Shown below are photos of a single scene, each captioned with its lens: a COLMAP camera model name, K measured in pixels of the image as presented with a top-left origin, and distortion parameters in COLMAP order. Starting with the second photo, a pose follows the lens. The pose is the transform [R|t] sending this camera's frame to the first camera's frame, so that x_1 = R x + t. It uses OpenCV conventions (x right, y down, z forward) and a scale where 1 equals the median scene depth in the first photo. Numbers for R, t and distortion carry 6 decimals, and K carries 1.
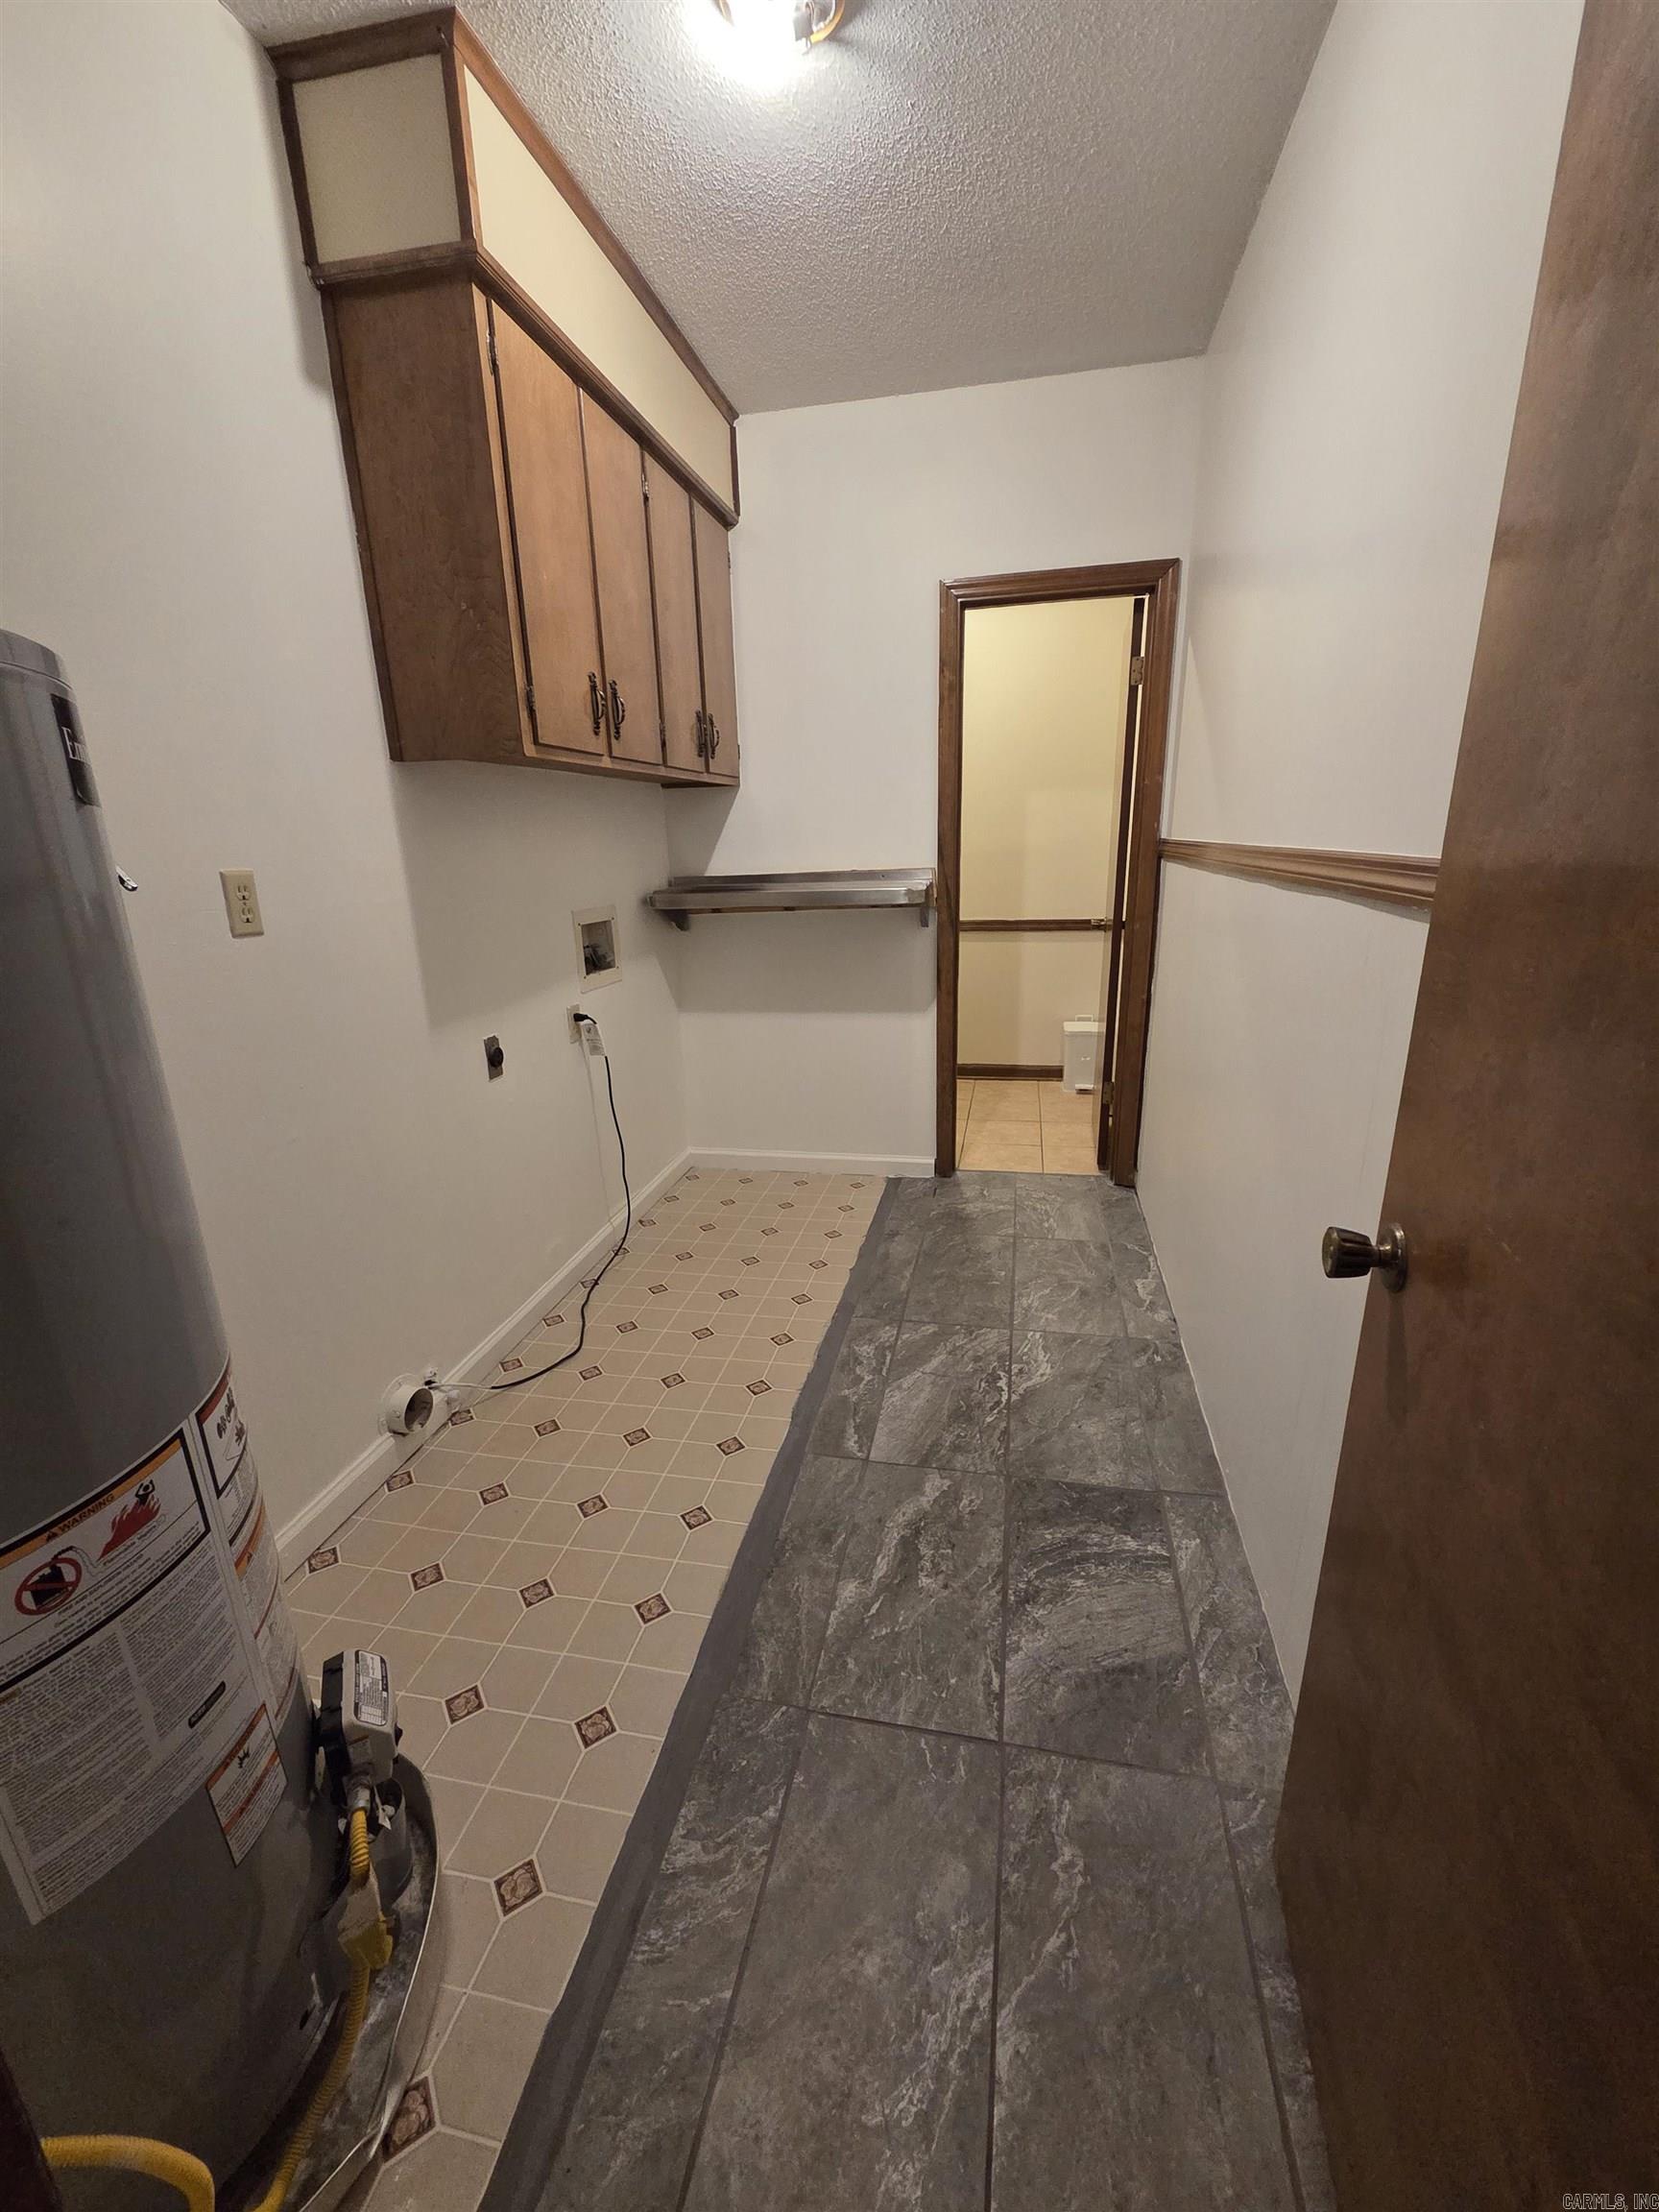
lens RADIAL K [[903.5, 0, 834.3], [0, 903.5, 1111.4], [0, 0, 1]] dist [0.003719, -0.000452]
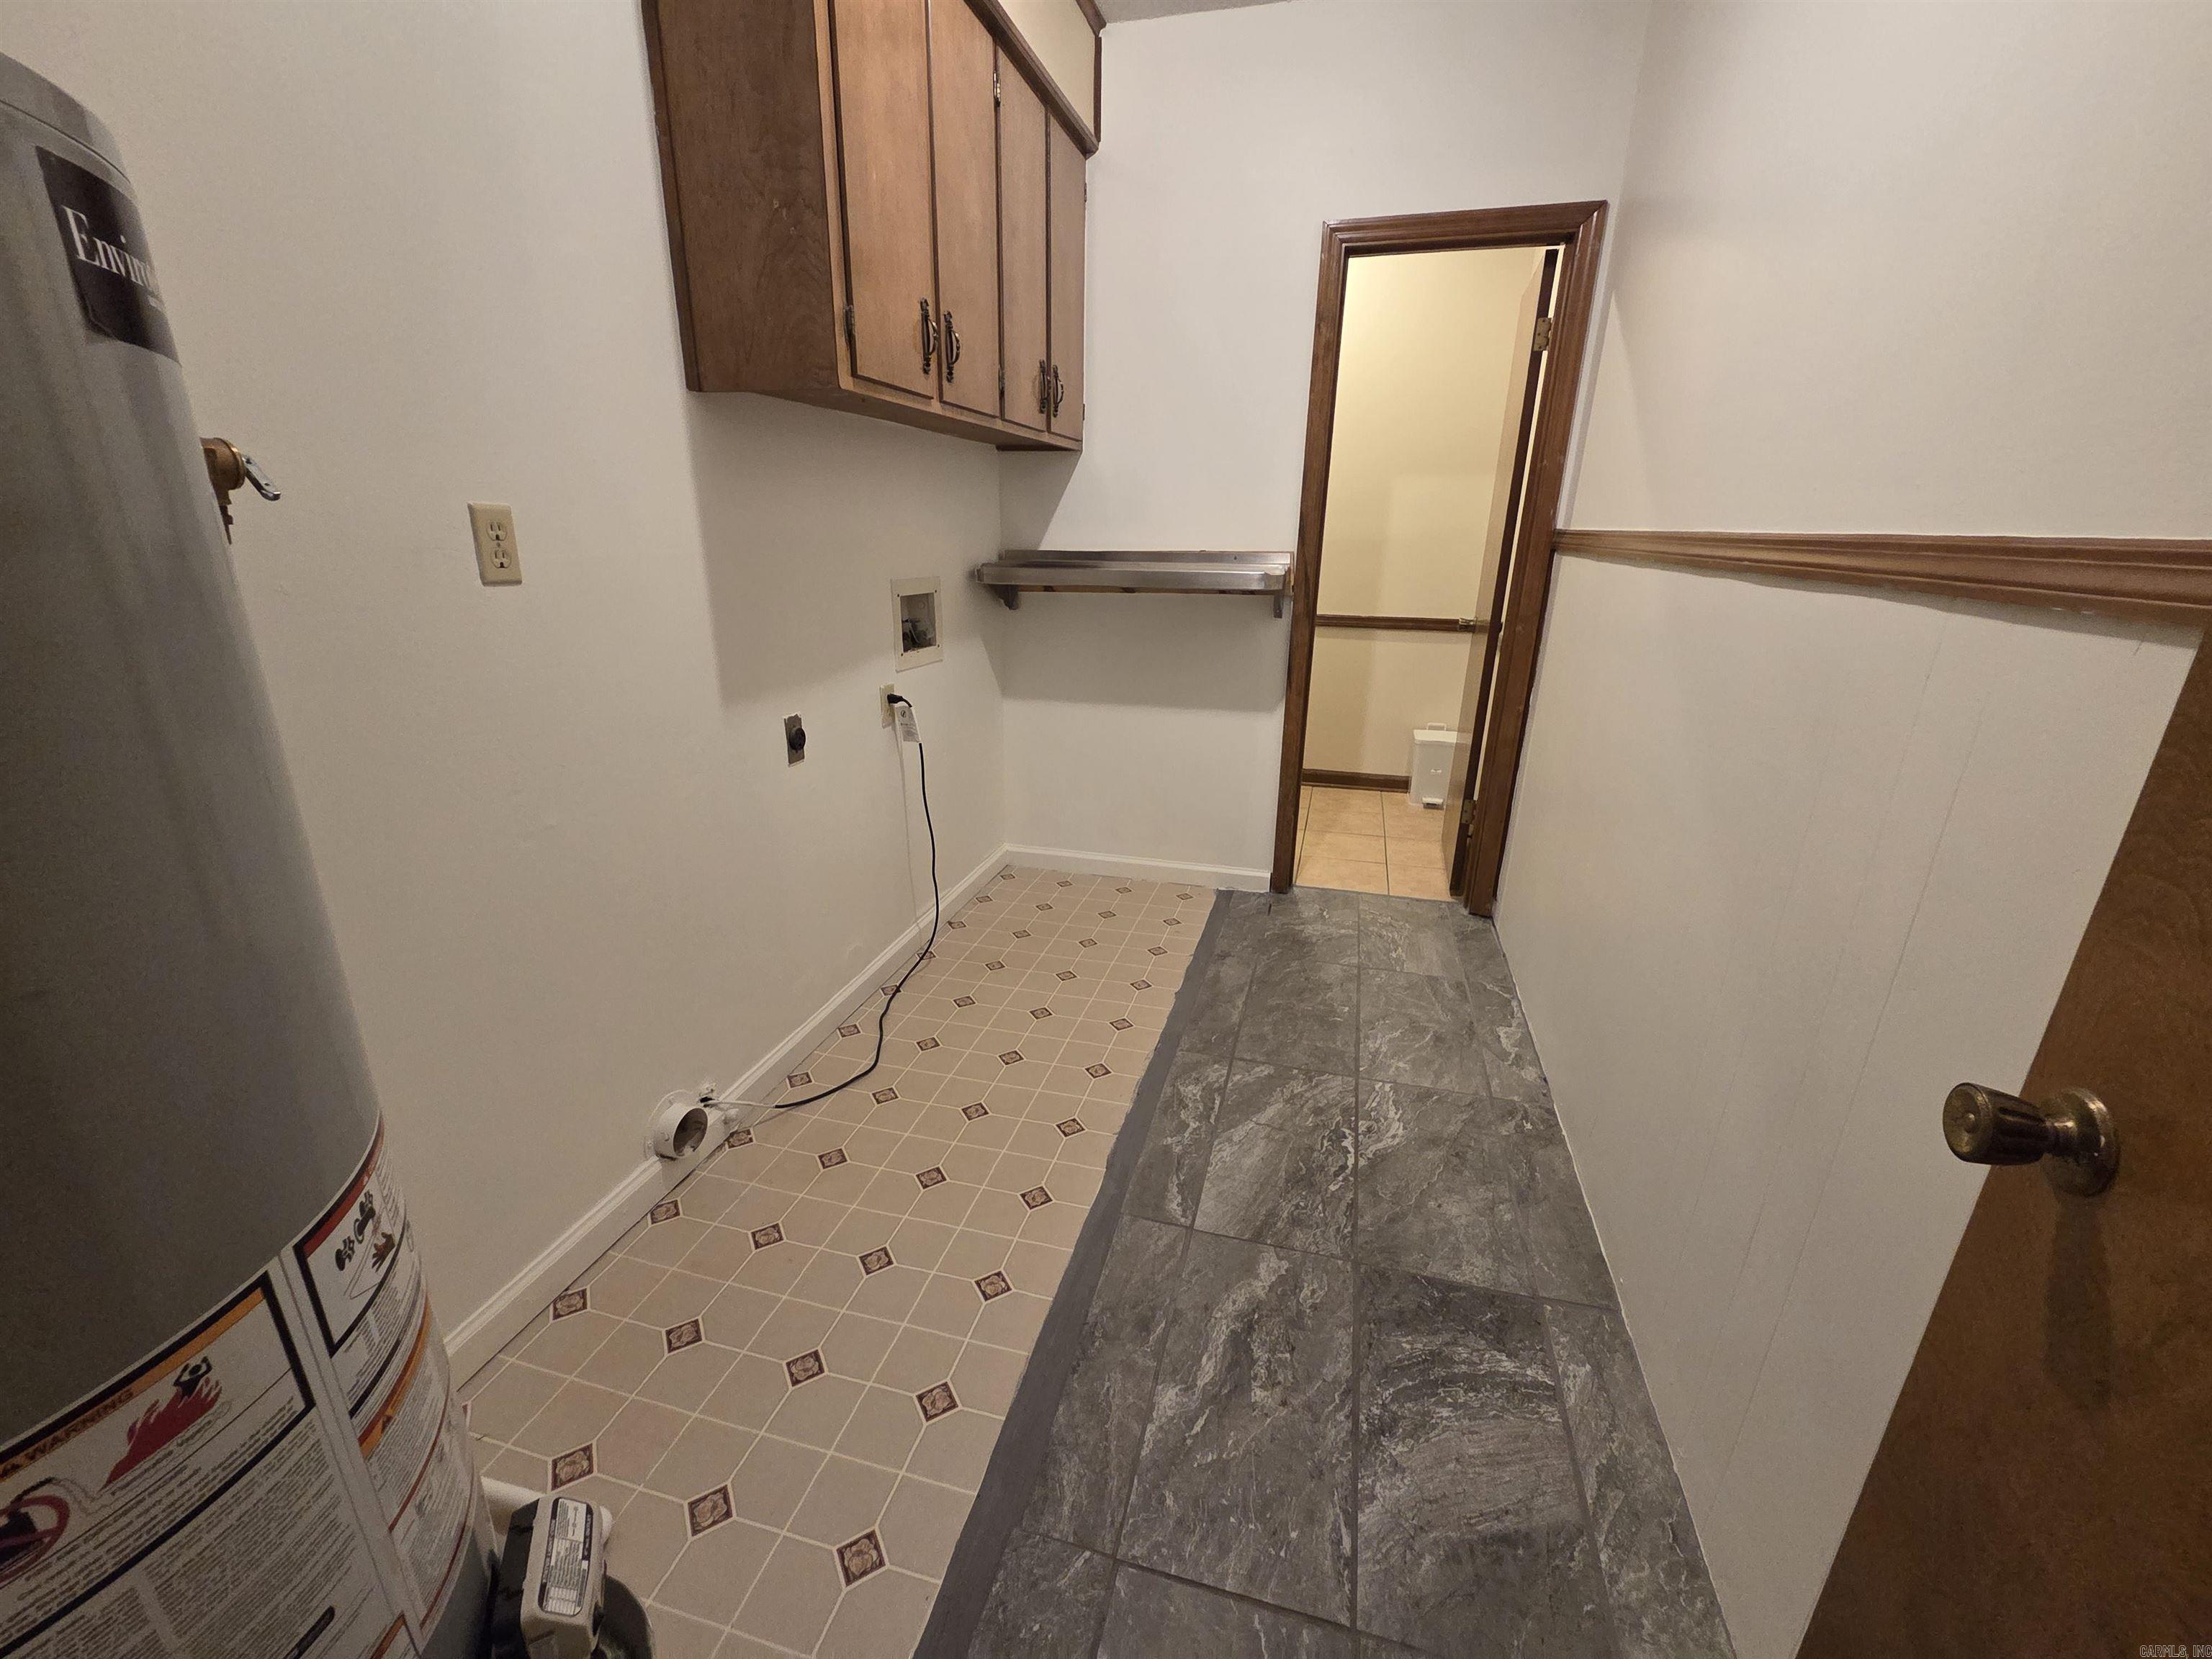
lens RADIAL K [[903.5, 0, 1110.5], [0, 903.5, 830.6], [0, 0, 1]] dist [0.003719, -0.000452]
pose [[0.997448, 0.057519, -0.042306, -0.027103], [-0.056190, 0.997908, 0.031964, -0.018916], [0.044056, -0.029505, 0.998593, 0.142007]]
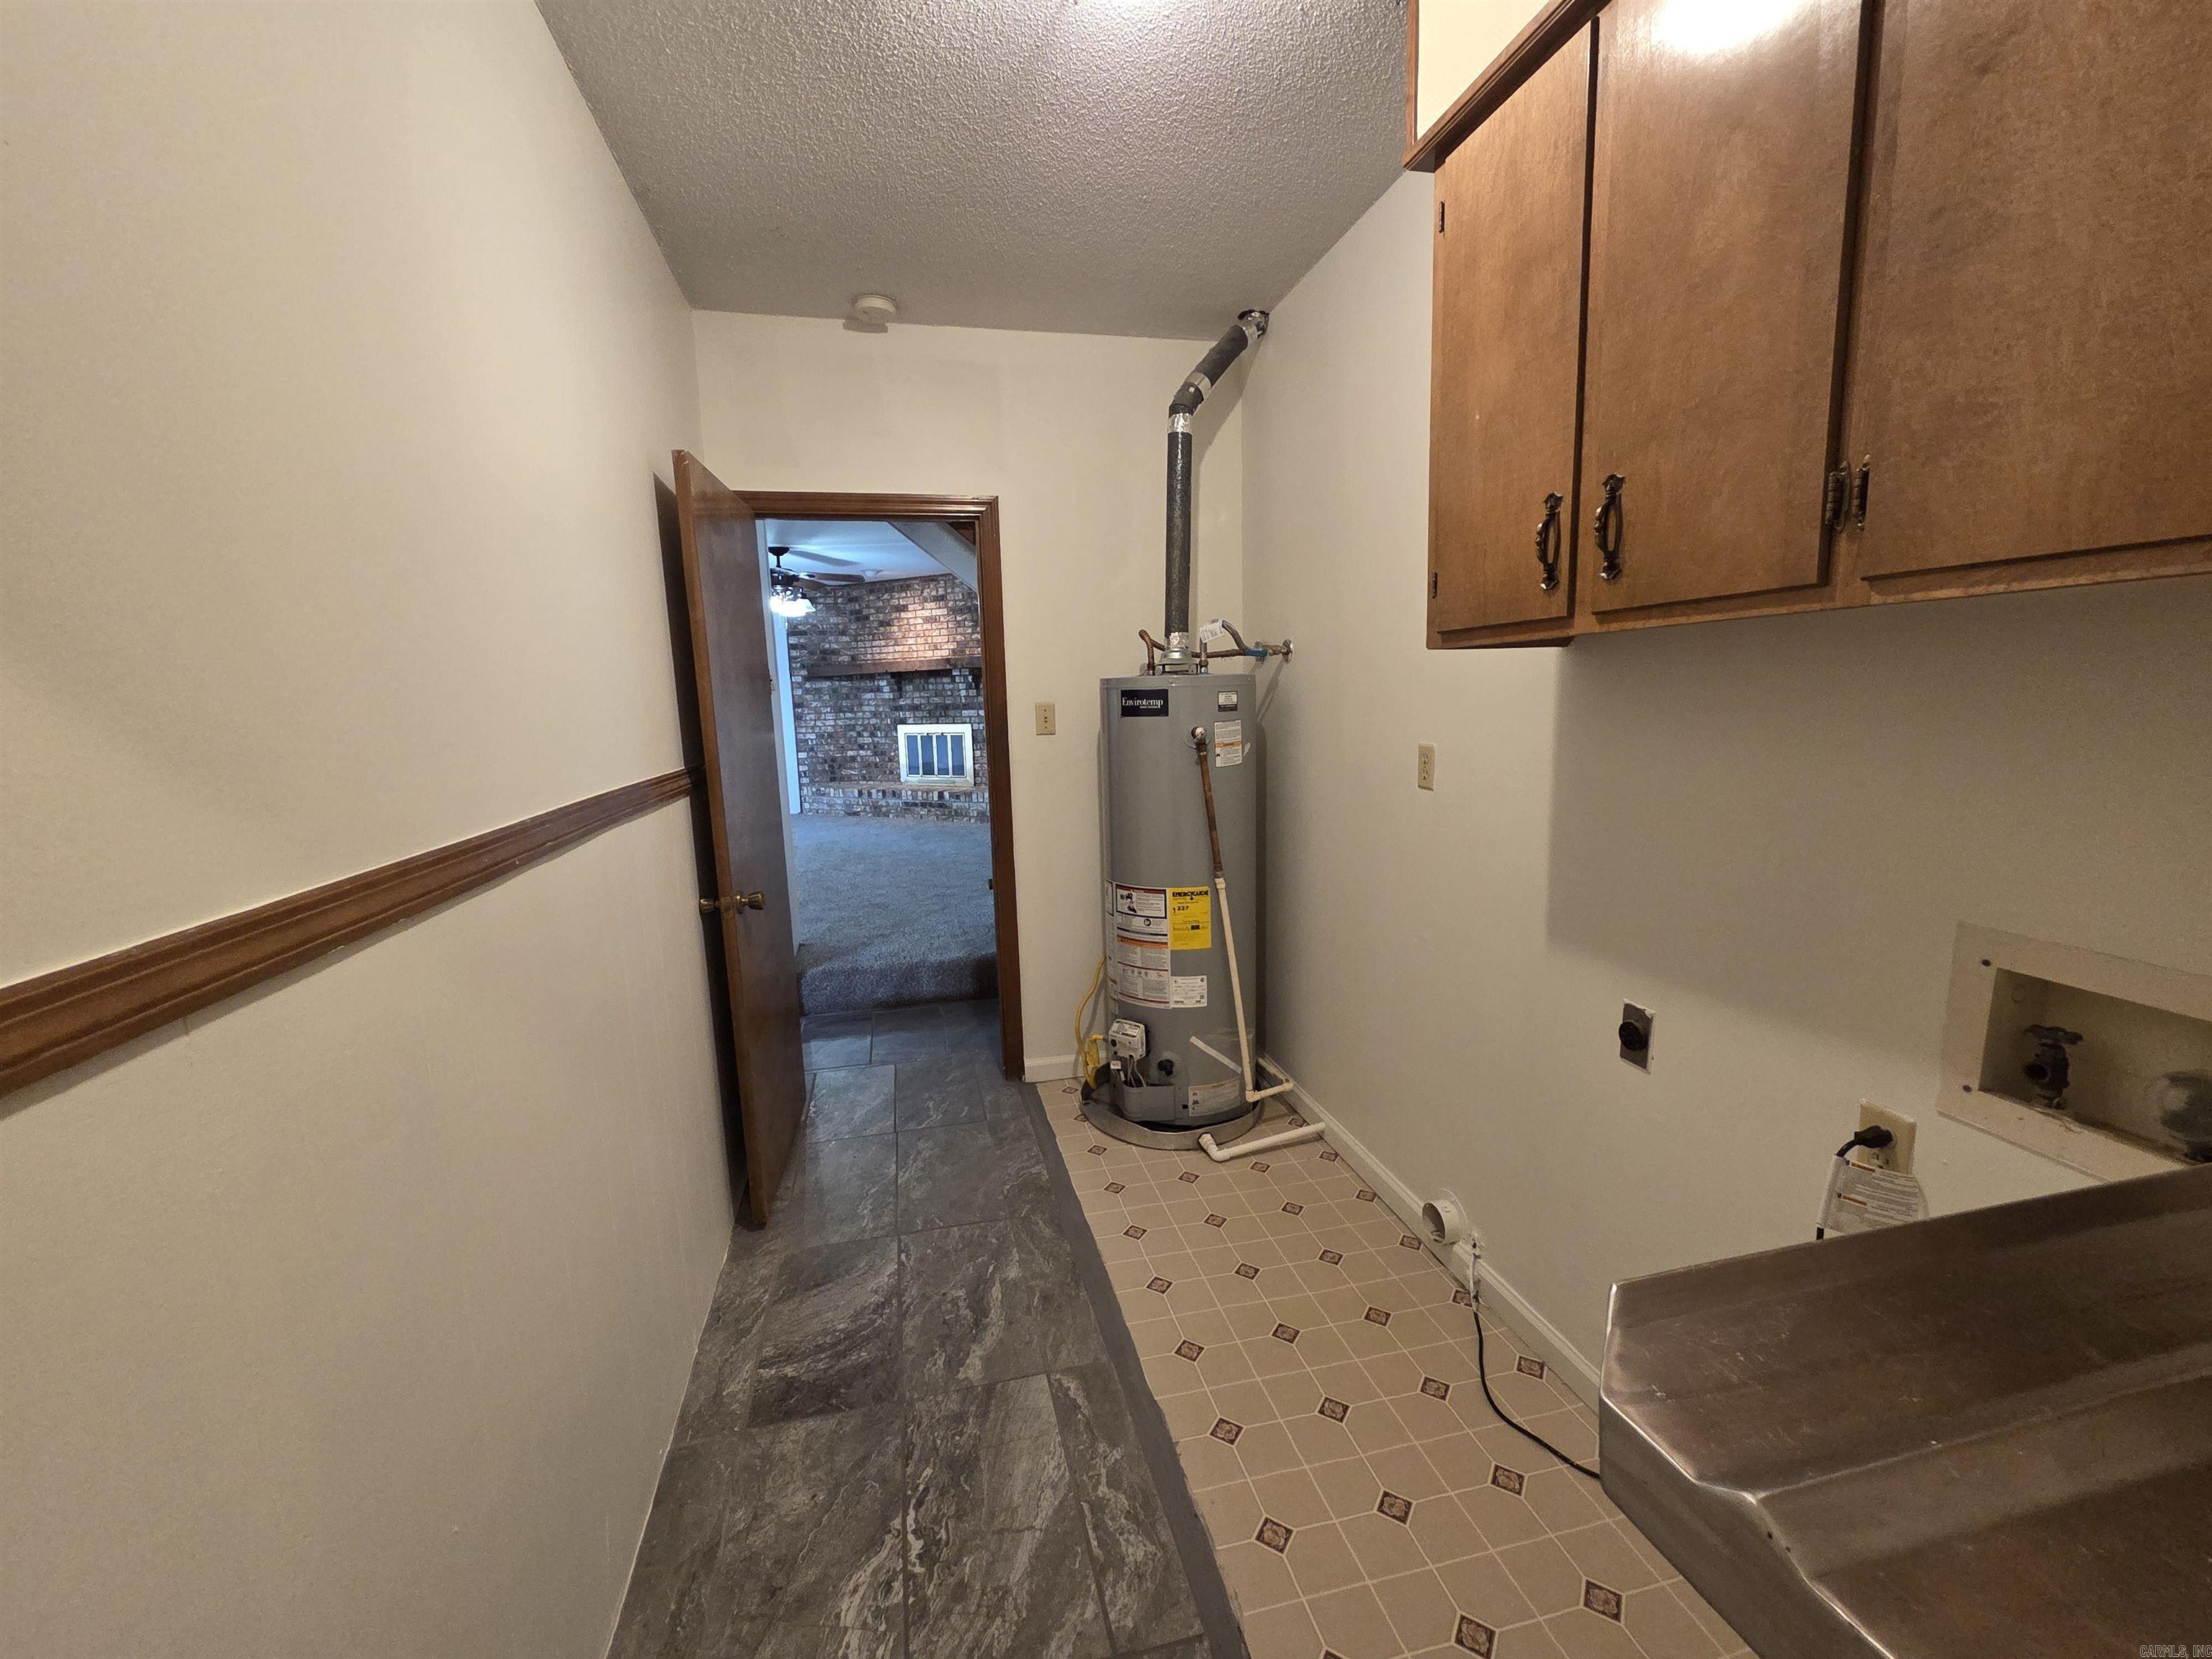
lens RADIAL K [[903.5, 0, 1103.4], [0, 903.5, 841.2], [0, 0, 1]] dist [0.003719, -0.000452]
pose [[-0.907858, 0.116761, -0.402691, 0.308031], [-0.071950, 0.902808, 0.423982, -0.549196], [0.413057, 0.413889, -0.811221, 1.587688]]
